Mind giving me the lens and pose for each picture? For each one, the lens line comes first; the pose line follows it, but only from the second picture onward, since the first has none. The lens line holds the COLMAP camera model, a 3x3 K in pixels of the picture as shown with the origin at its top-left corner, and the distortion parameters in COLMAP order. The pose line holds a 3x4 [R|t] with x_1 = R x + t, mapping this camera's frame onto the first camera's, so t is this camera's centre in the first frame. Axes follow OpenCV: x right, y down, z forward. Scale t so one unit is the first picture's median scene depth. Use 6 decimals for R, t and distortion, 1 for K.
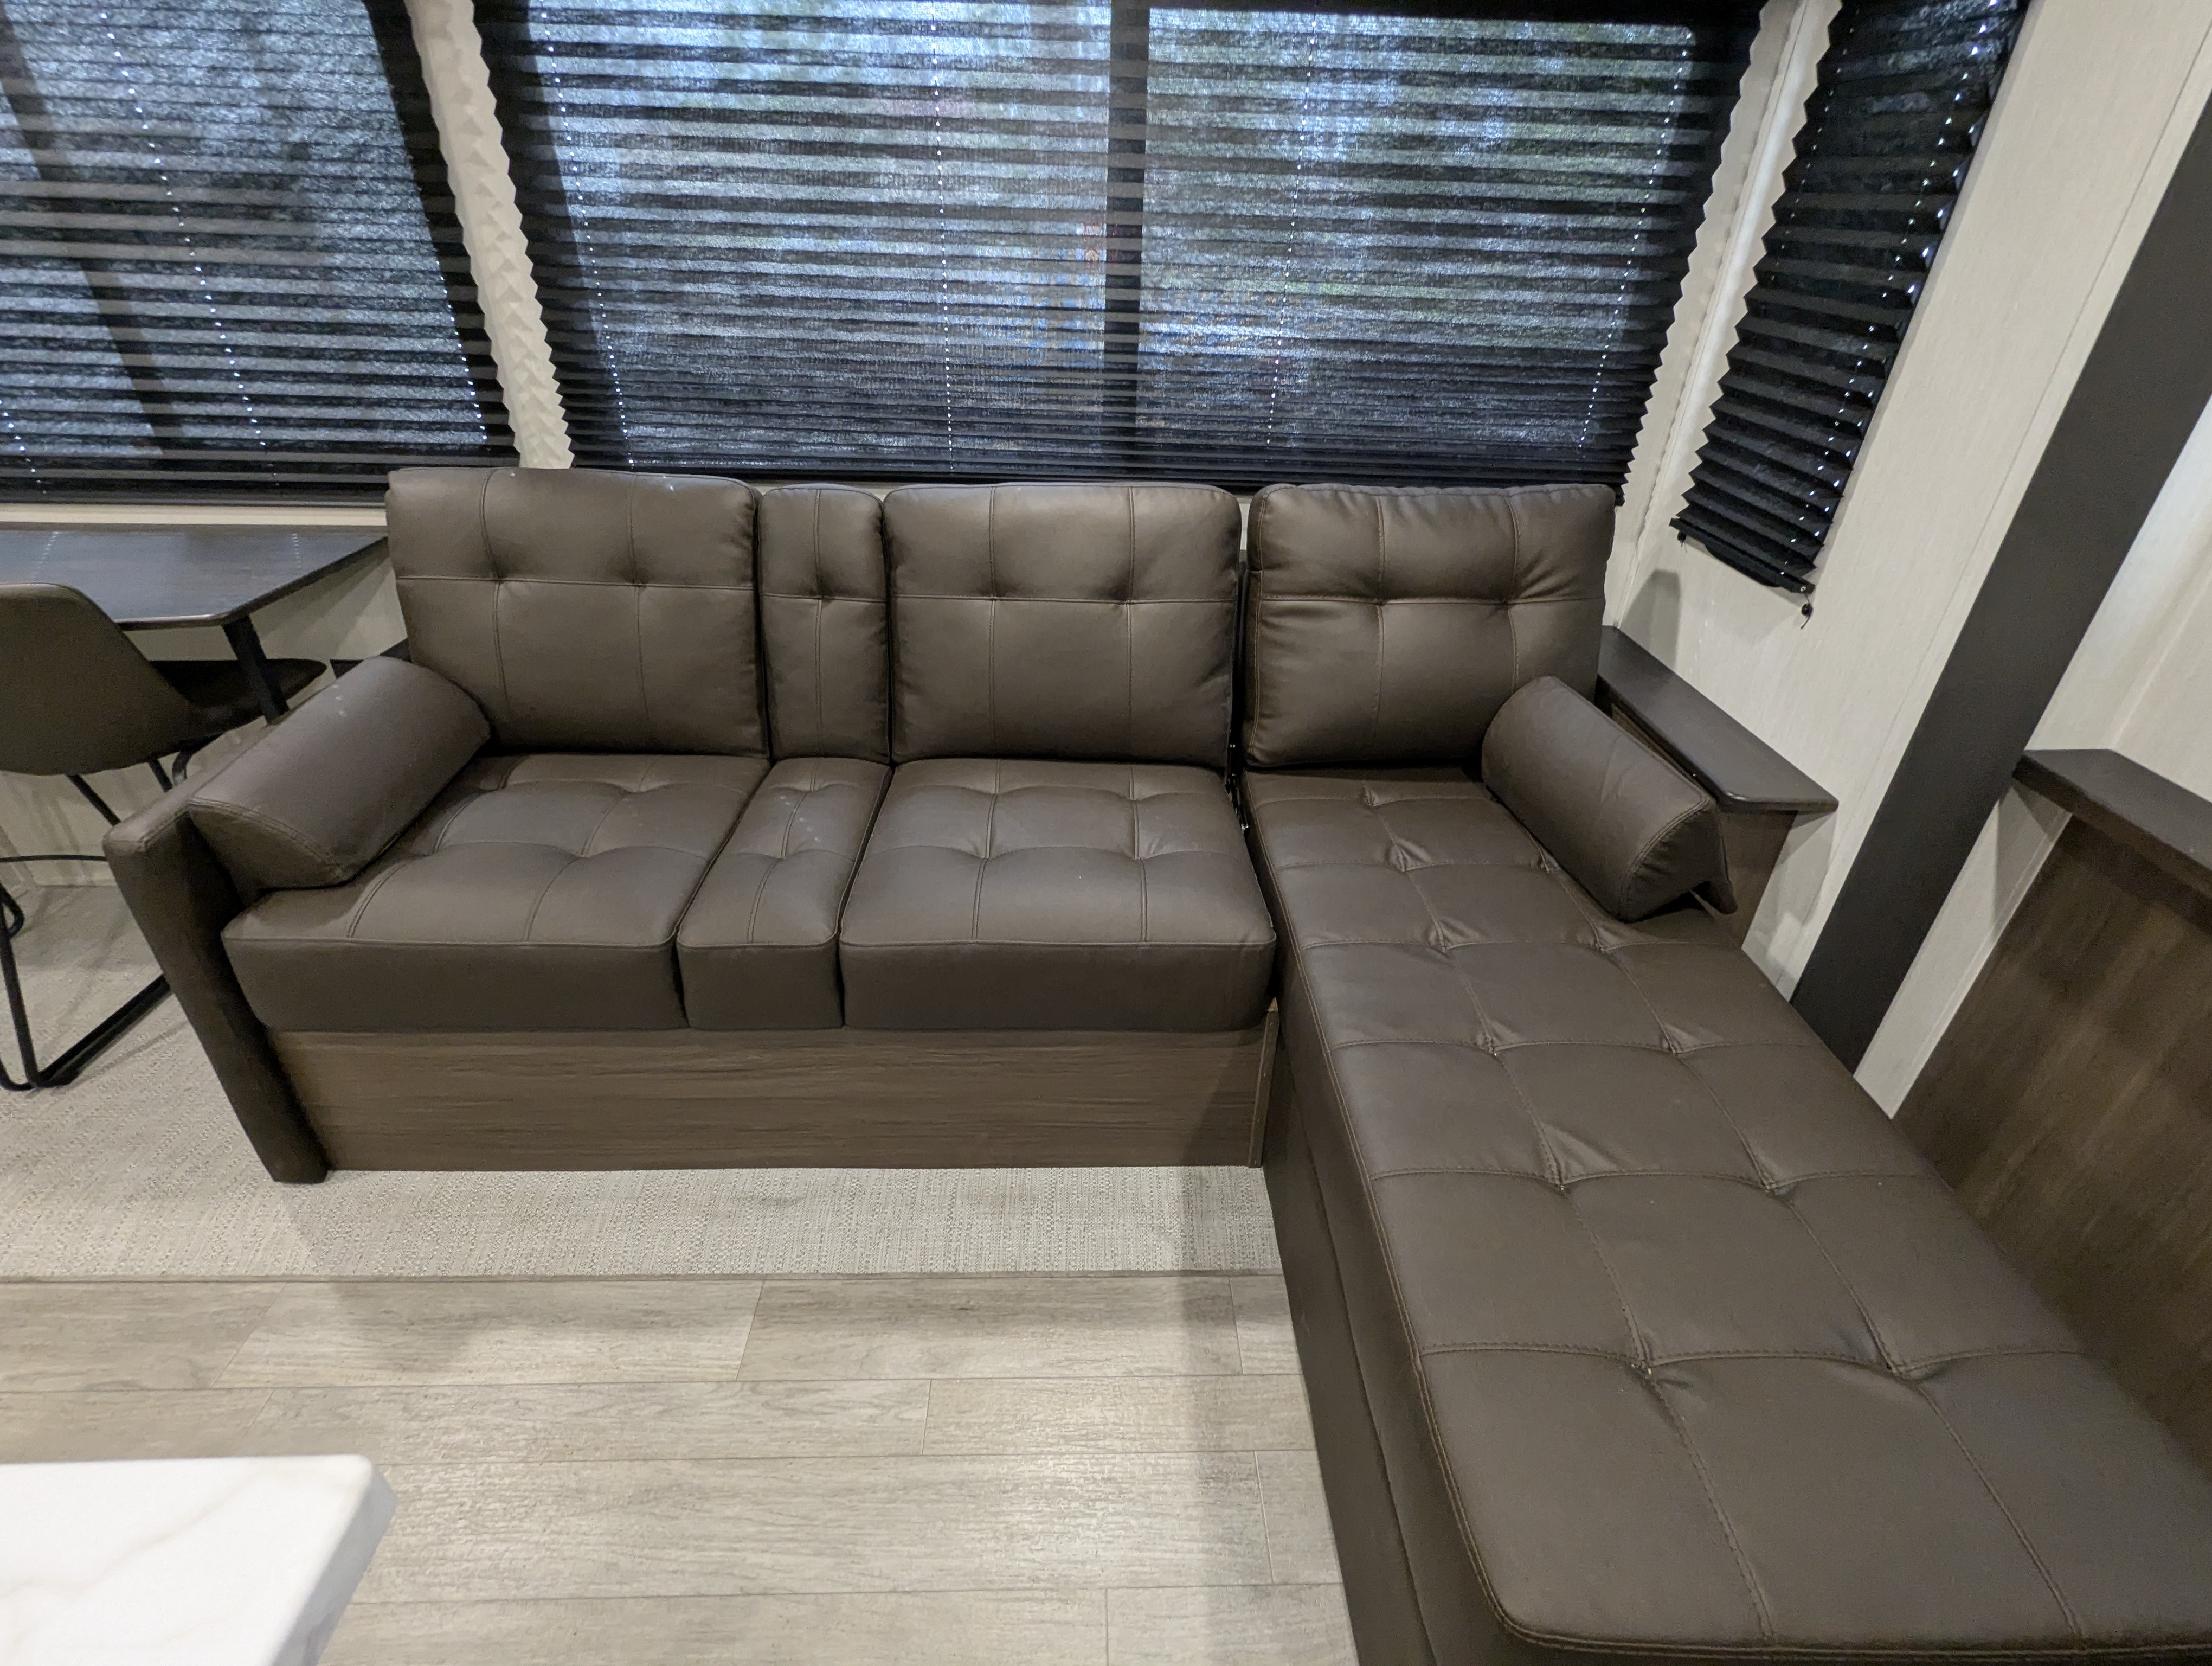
lens RADIAL K [[1049.4, 0, 1105.3], [0, 1049.4, 834.0], [0, 0, 1]] dist [-0.002402, 0.001361]
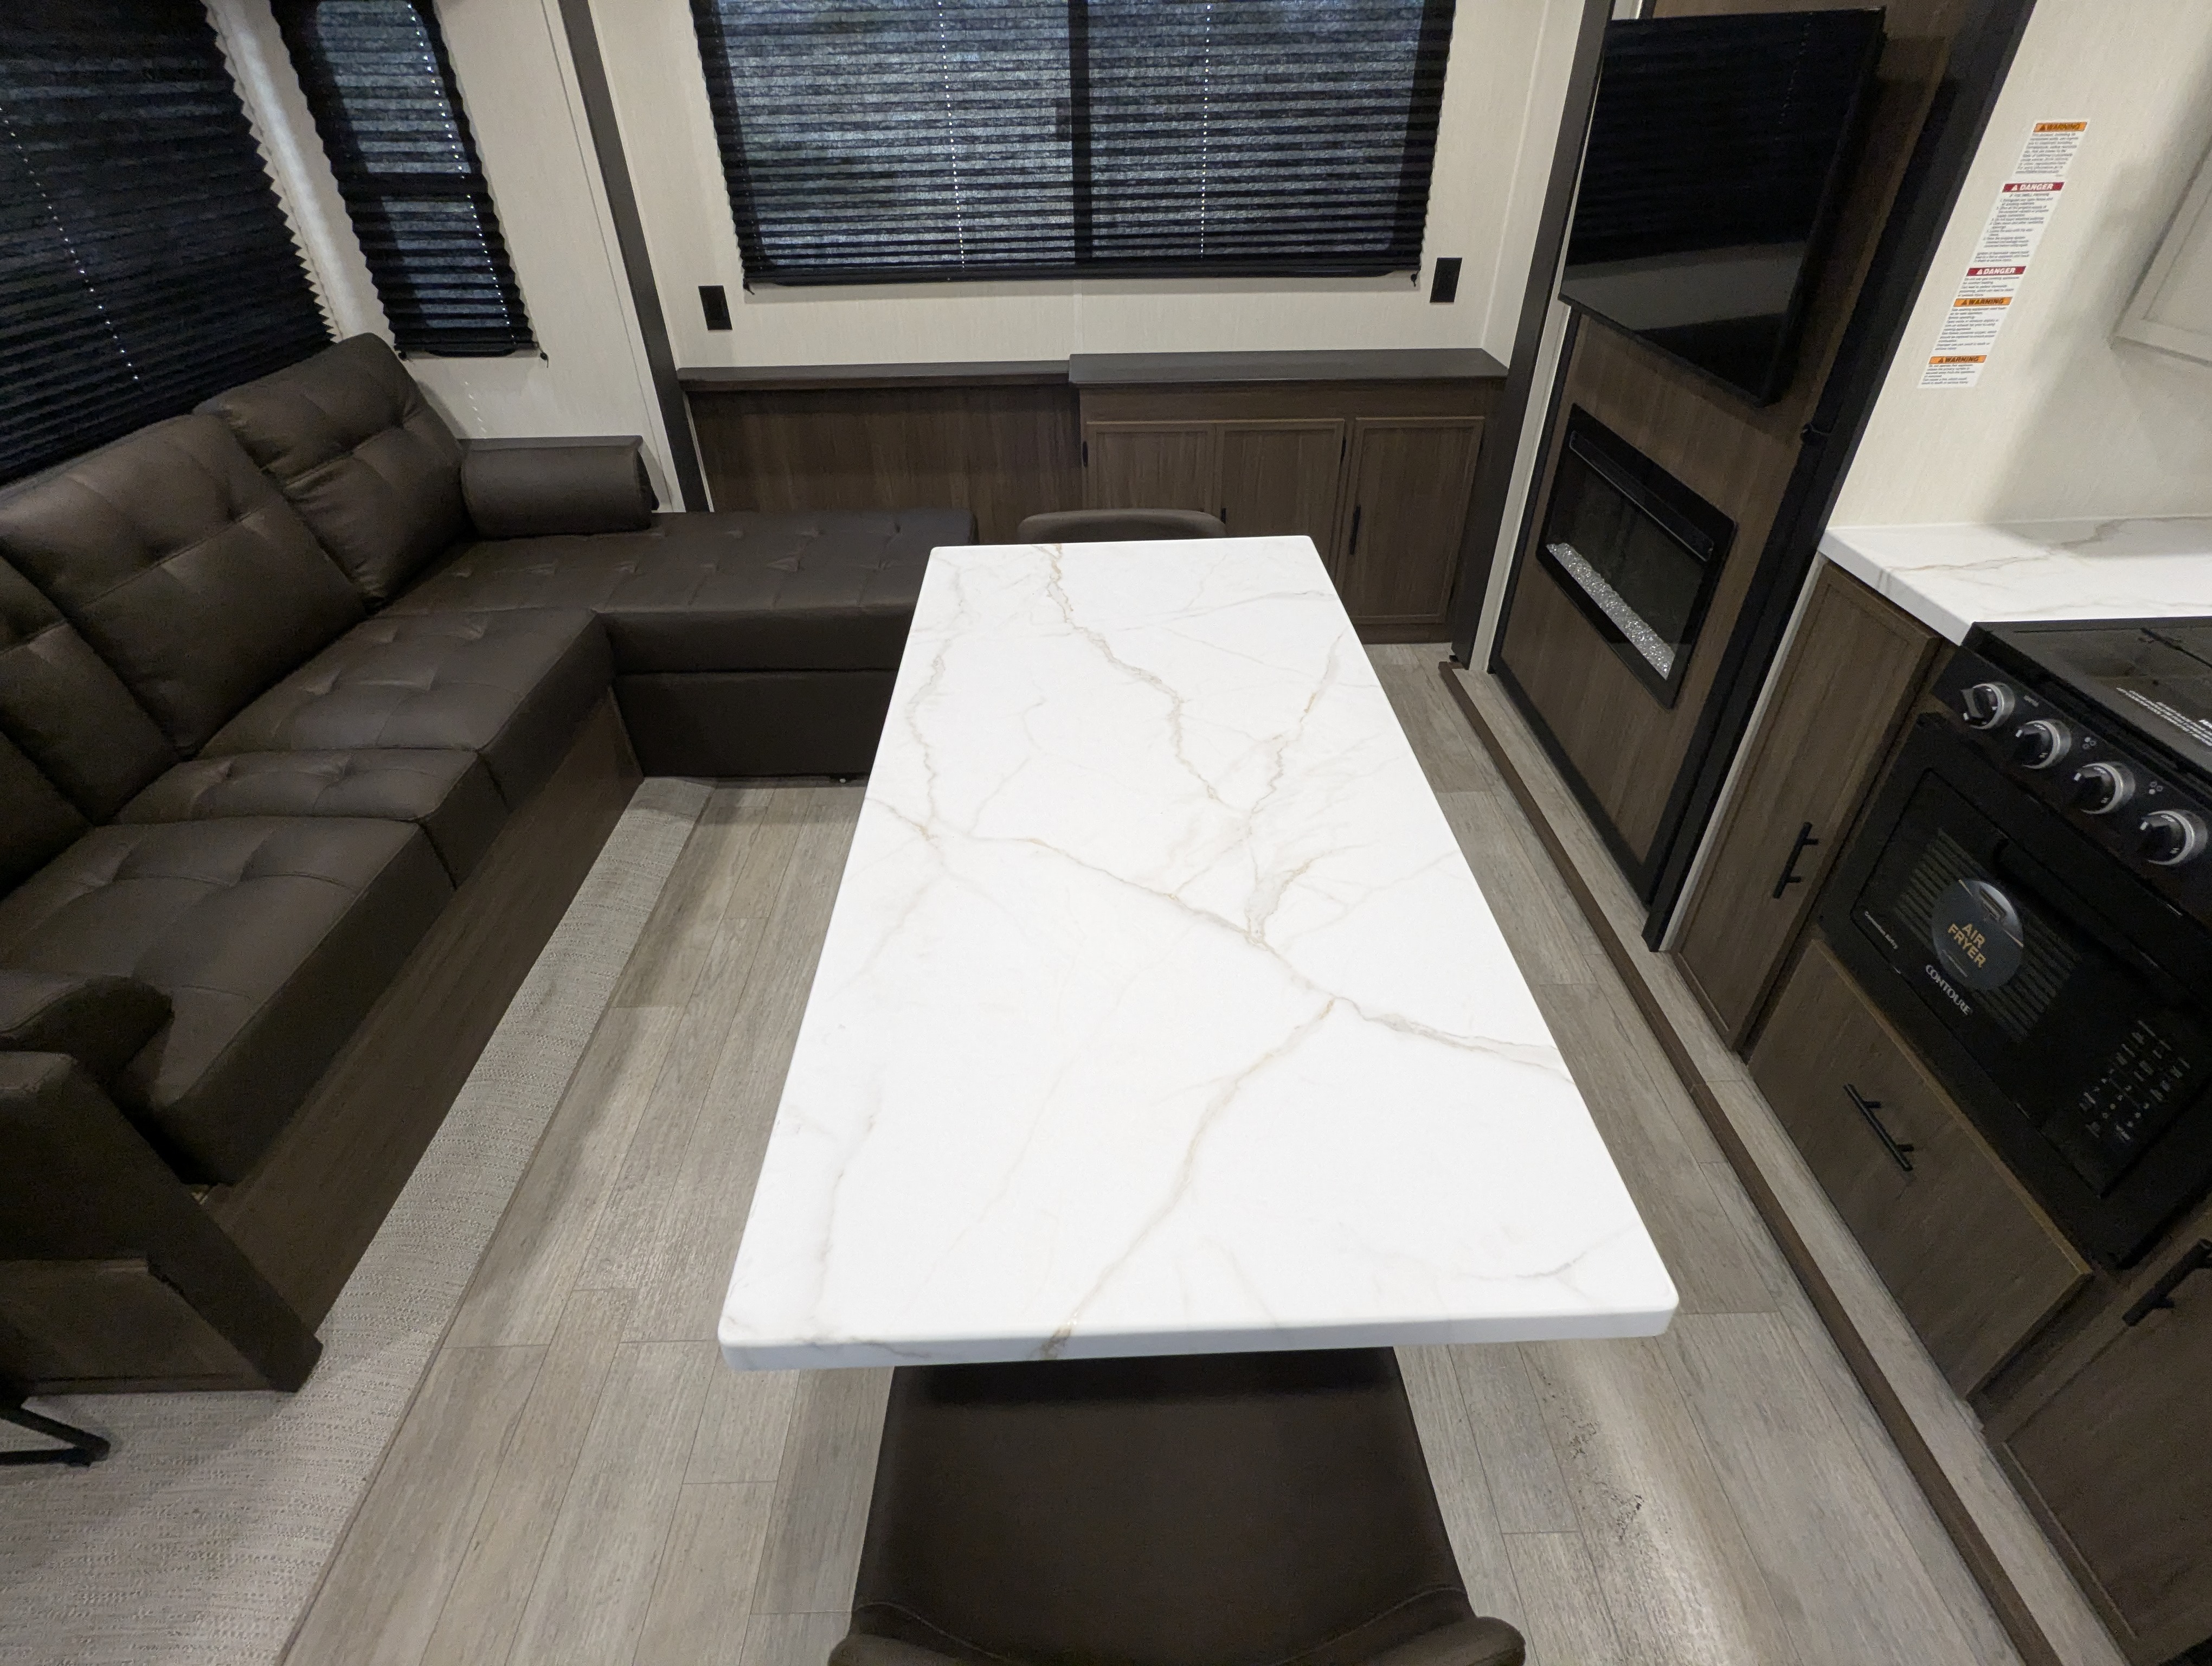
lens RADIAL K [[1049.4, 0, 1103.9], [0, 1049.4, 834.2], [0, 0, 1]] dist [-0.002402, 0.001361]
pose [[0.009661, -0.621559, 0.783308, -1.176651], [0.526642, 0.669062, 0.524409, -0.094735], [-0.850032, 0.407456, 0.333803, -0.086349]]
